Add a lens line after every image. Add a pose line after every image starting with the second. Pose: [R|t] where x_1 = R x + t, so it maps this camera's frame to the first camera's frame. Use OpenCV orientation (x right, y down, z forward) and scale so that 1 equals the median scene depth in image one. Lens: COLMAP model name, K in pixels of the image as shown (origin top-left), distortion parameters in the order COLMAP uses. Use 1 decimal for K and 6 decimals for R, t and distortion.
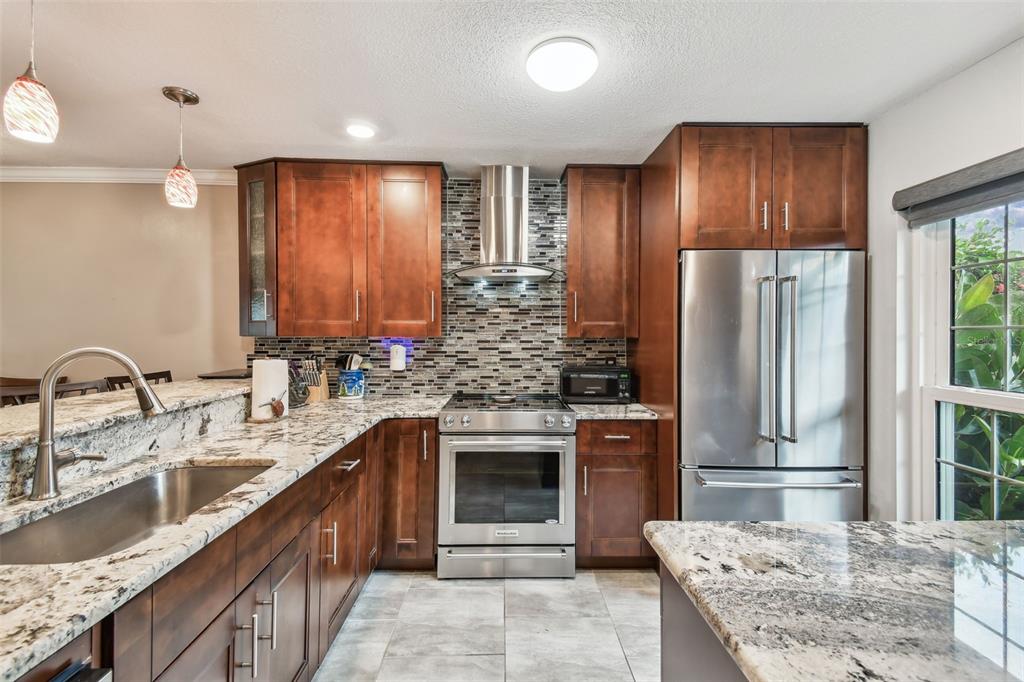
lens RADIAL K [[450.0, 0, 516.0], [0, 450.0, 334.4], [0, 0, 1]] dist [0.023792, -0.000704]
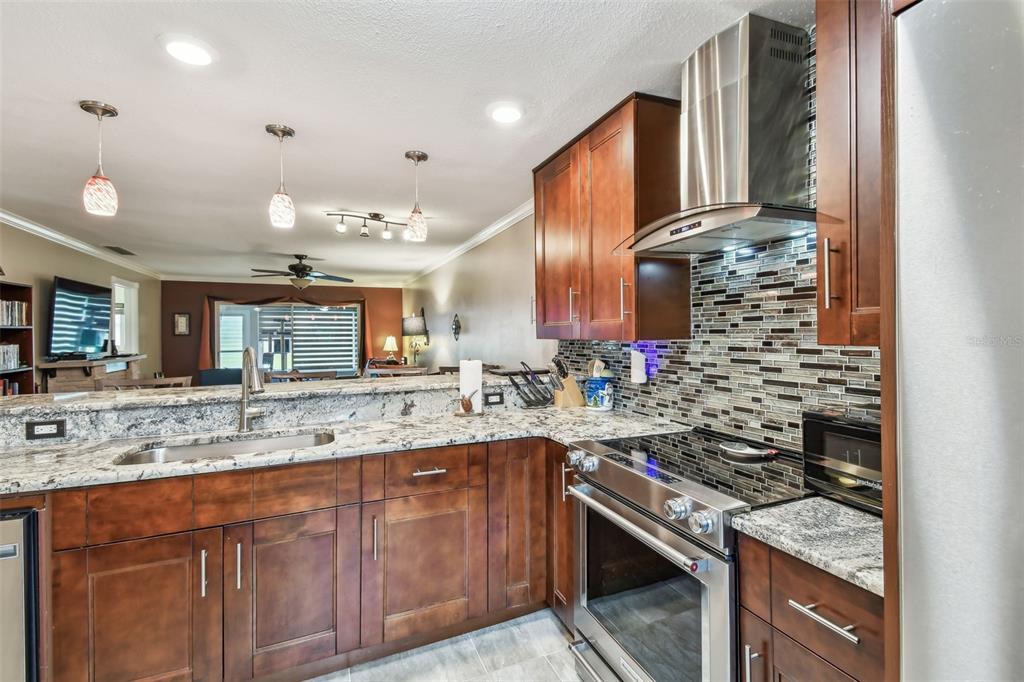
lens RADIAL K [[450.0, 0, 515.4], [0, 450.0, 335.3], [0, 0, 1]] dist [0.023792, -0.000704]
pose [[0.369531, -0.000884, -0.929218, 0.377126], [0.003742, 0.999993, 0.000537, -0.003807], [0.929211, -0.003675, 0.369531, 0.504867]]
